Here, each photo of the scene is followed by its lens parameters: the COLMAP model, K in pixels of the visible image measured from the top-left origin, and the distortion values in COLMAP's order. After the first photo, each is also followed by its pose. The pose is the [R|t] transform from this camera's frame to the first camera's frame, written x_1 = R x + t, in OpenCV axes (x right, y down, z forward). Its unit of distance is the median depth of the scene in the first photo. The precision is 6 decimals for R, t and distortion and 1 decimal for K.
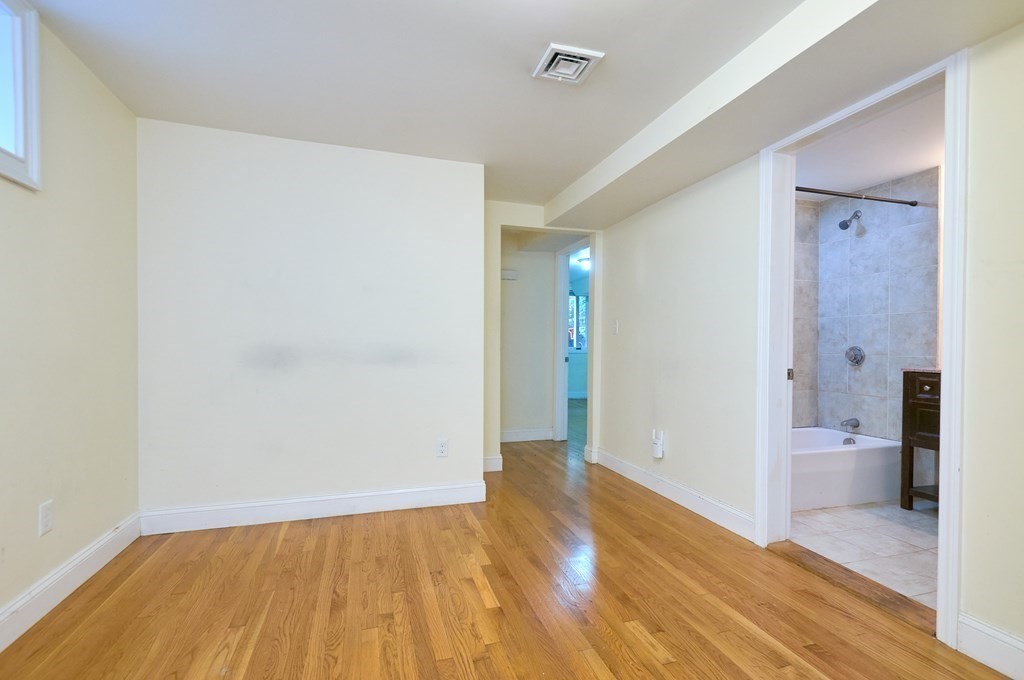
lens RADIAL K [[478.0, 0, 512.3], [0, 478.0, 343.5], [0, 0, 1]] dist [0.007832, -0.002660]
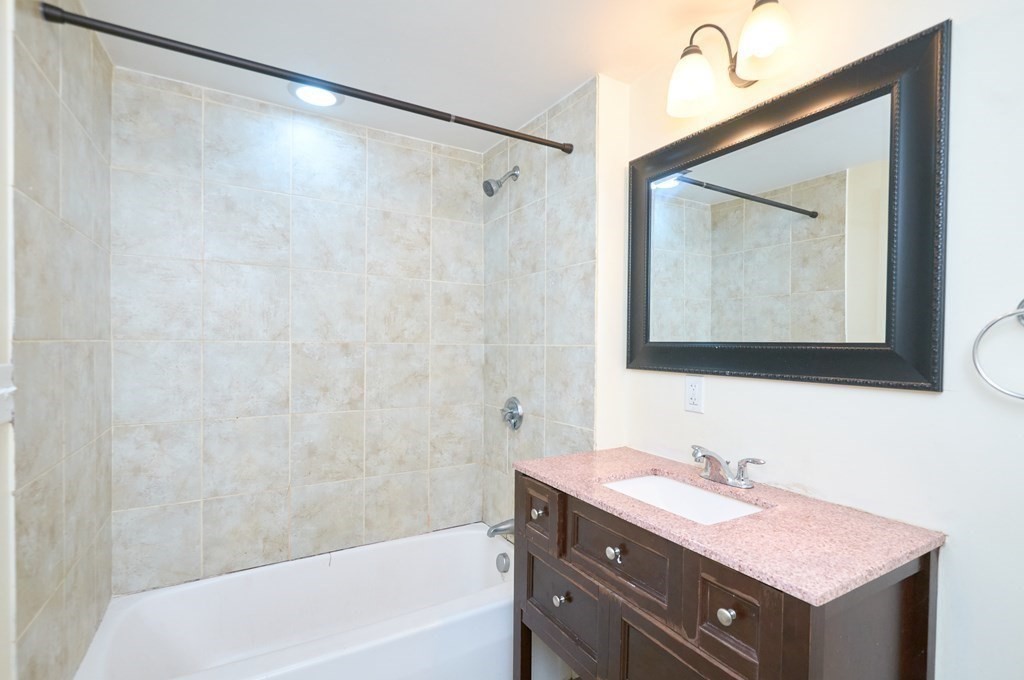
lens RADIAL K [[478.0, 0, 512.8], [0, 478.0, 341.8], [0, 0, 1]] dist [0.007832, -0.002660]
pose [[0.974692, 0.000769, 0.223551, 0.622629], [-0.001393, 0.999996, 0.002634, -0.067737], [-0.223548, -0.002879, 0.974689, 0.457027]]
